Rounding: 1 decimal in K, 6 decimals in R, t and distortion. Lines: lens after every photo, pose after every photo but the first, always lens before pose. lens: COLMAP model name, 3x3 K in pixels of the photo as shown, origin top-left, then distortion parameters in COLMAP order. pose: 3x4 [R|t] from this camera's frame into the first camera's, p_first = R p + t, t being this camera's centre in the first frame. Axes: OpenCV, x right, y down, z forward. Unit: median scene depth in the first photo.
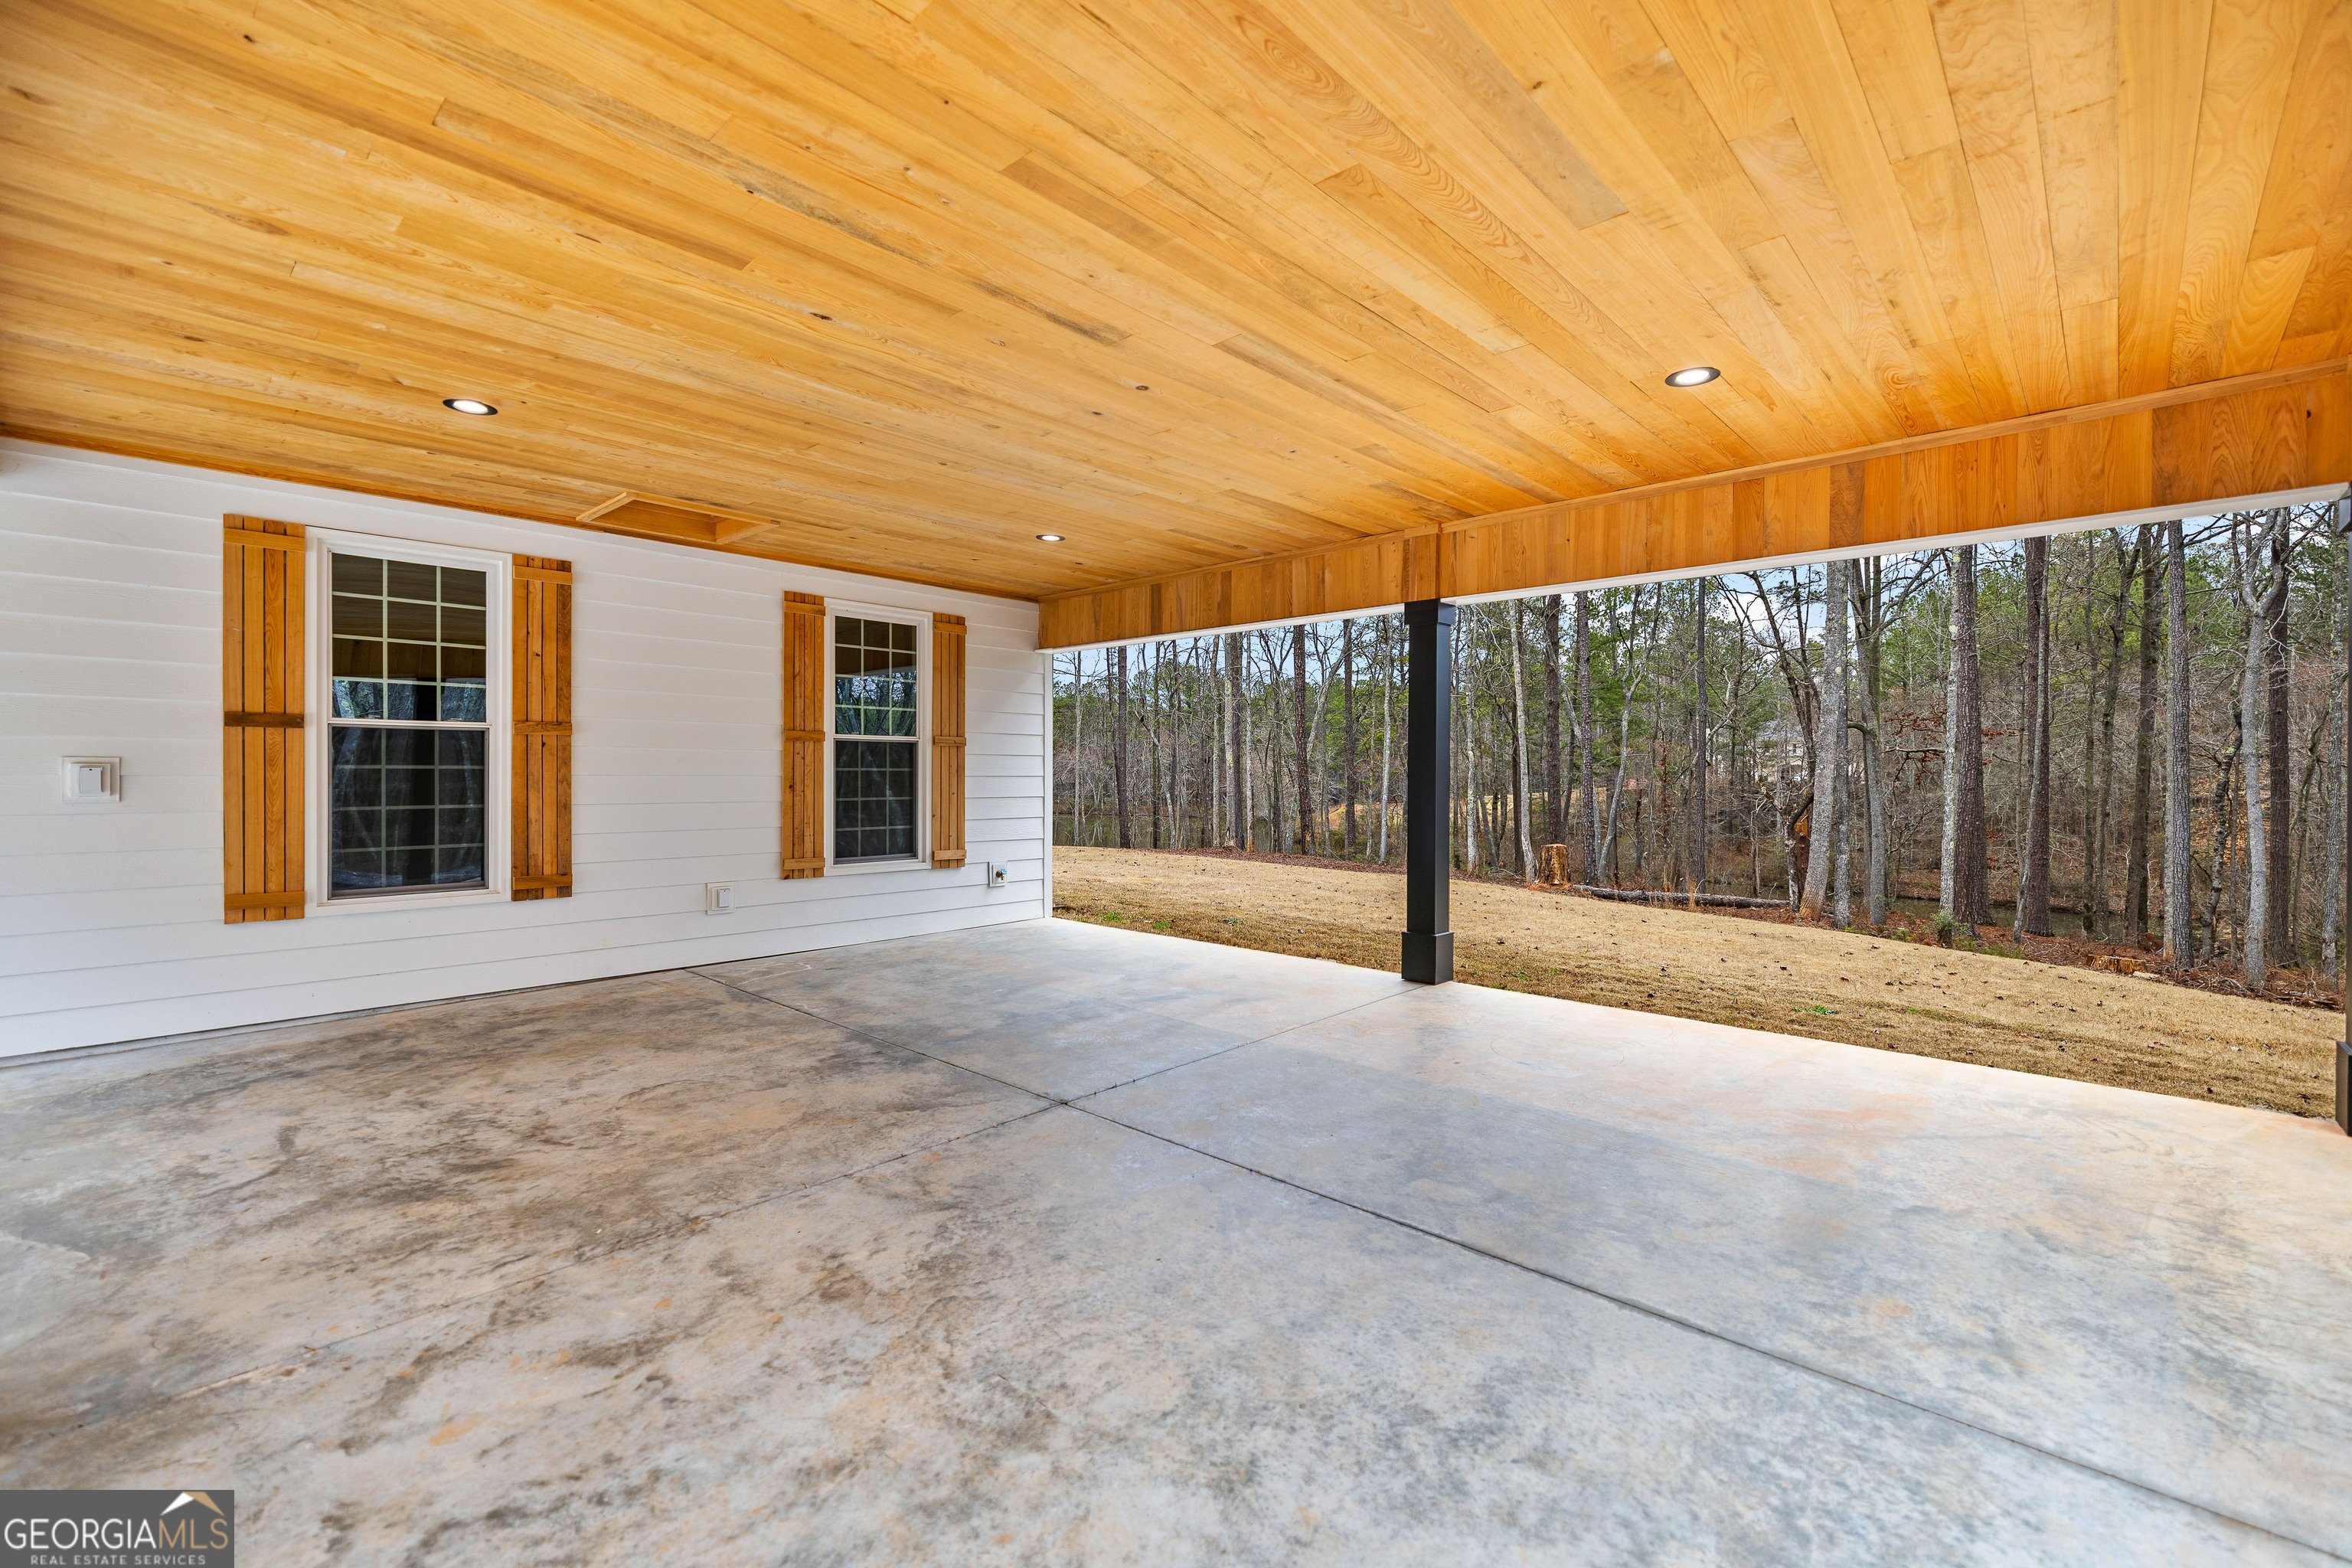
lens RADIAL K [[988.3, 0, 1178.2], [0, 988.3, 774.6], [0, 0, 1]] dist [0.003729, 0.000392]
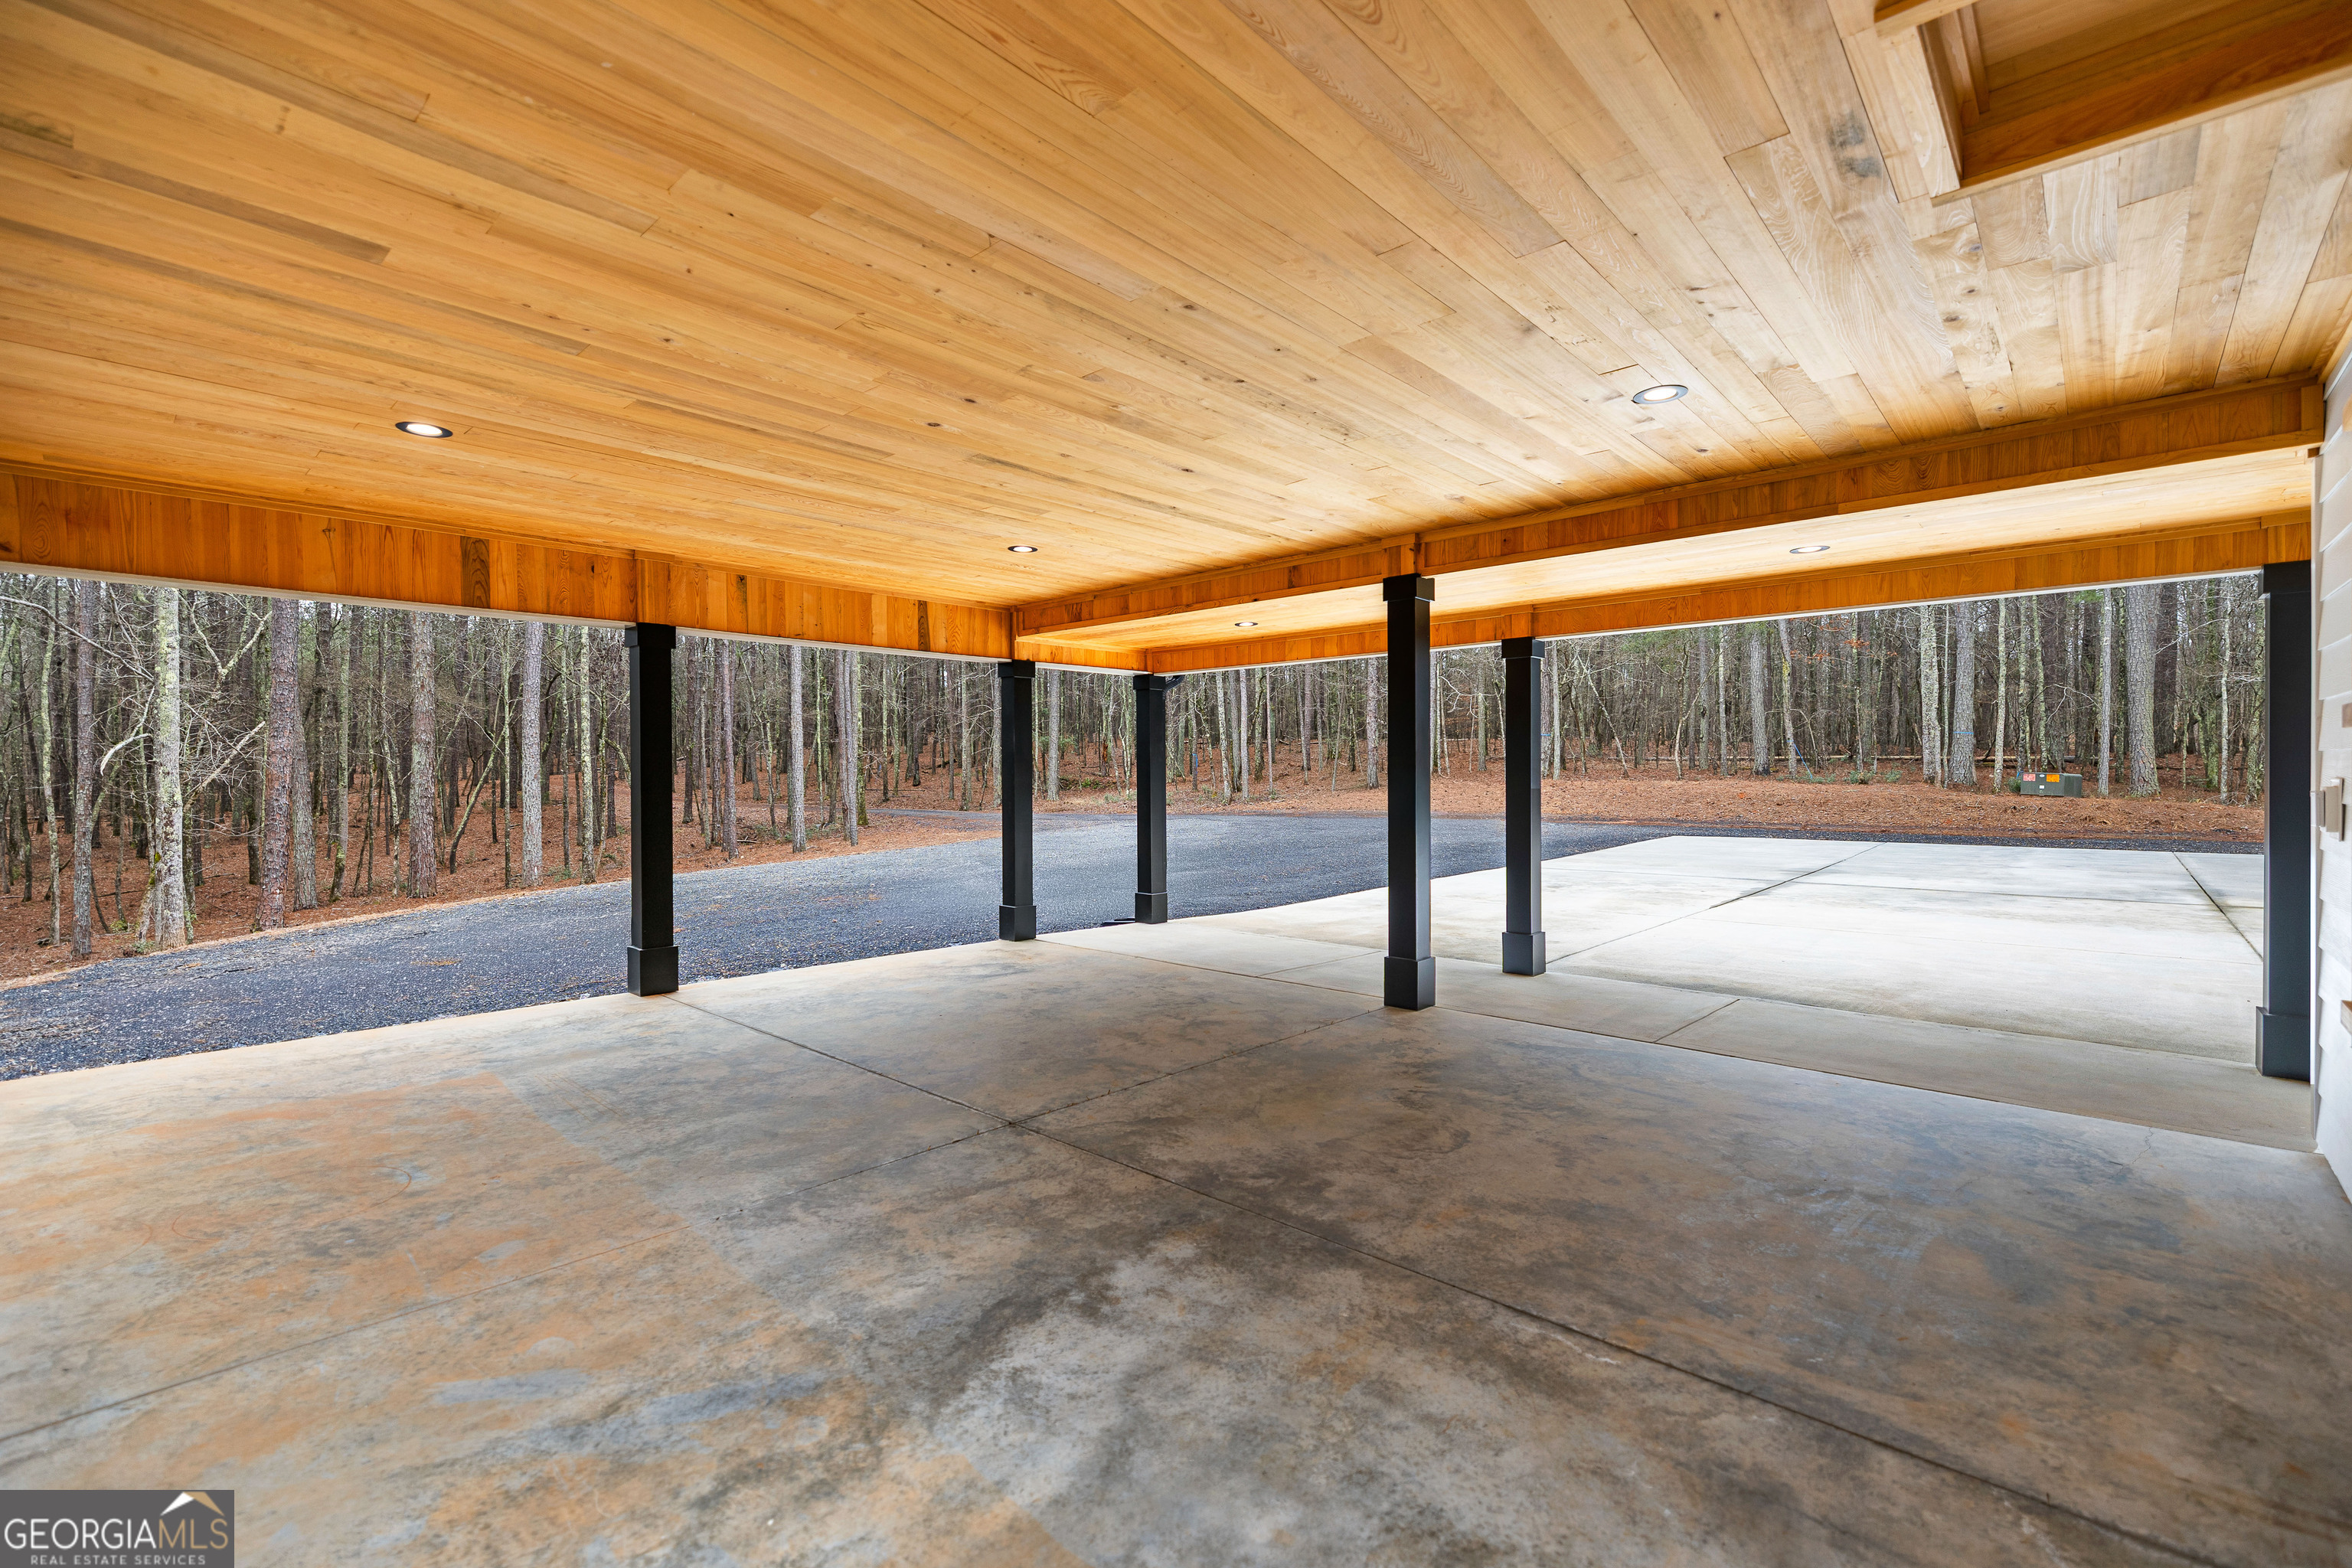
lens RADIAL K [[988.3, 0, 1178.2], [0, 988.3, 774.6], [0, 0, 1]] dist [0.003729, 0.000392]
pose [[-0.999961, 0.001773, -0.008630, -0.293391], [0.001695, 0.999958, 0.009032, -0.035839], [0.008646, 0.009017, -0.999922, 2.129306]]
